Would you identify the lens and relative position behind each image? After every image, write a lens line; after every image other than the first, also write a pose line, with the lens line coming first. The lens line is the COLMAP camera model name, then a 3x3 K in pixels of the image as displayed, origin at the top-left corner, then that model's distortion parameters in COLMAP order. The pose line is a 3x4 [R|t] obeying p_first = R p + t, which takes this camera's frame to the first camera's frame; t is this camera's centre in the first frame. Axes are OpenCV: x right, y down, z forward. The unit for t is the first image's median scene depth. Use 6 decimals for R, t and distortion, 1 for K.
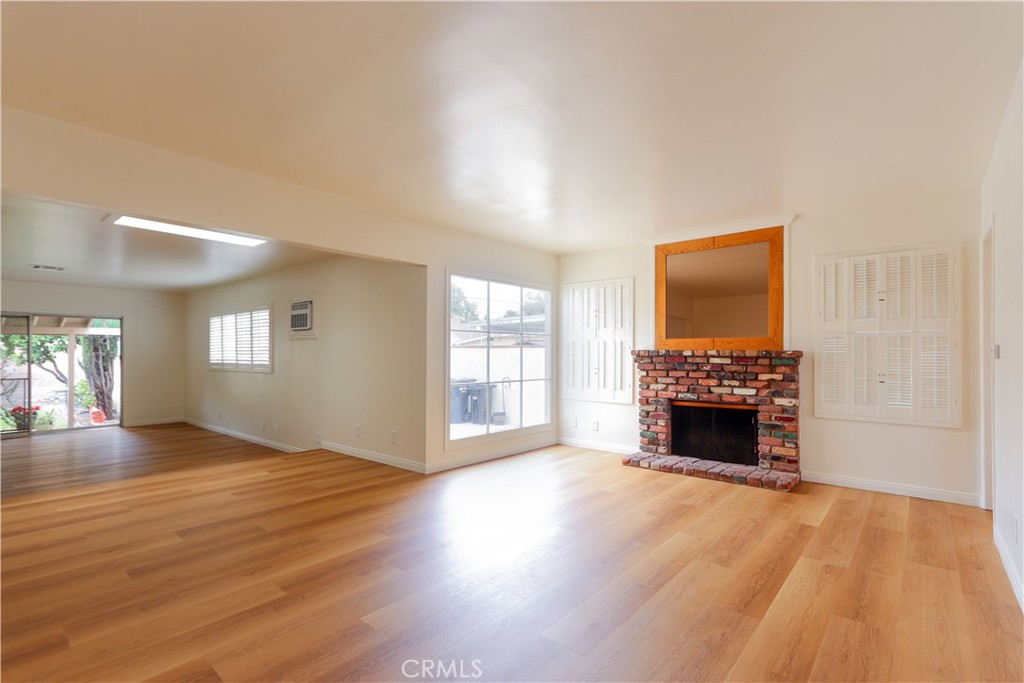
lens RADIAL K [[479.9, 0, 512.7], [0, 479.9, 349.5], [0, 0, 1]] dist [-0.001111, 0.003490]
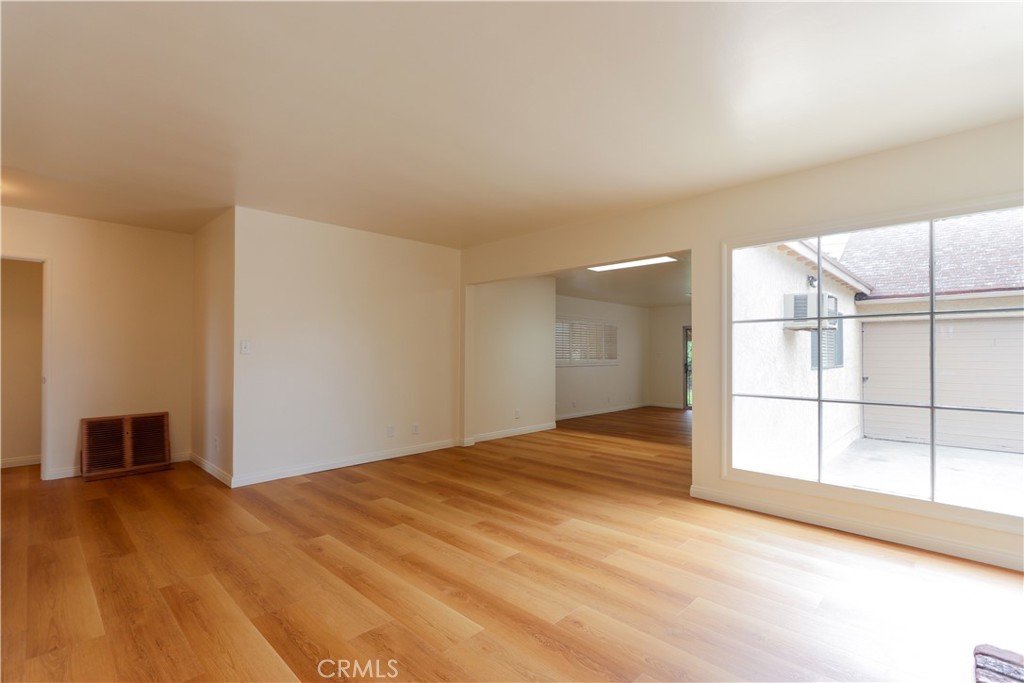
lens RADIAL K [[479.9, 0, 512.3], [0, 479.9, 344.0], [0, 0, 1]] dist [-0.001111, 0.003490]
pose [[-0.073162, -0.019687, -0.997126, 1.334069], [0.006231, 0.999777, -0.020196, 0.015328], [0.997301, -0.007691, -0.073023, 1.458846]]
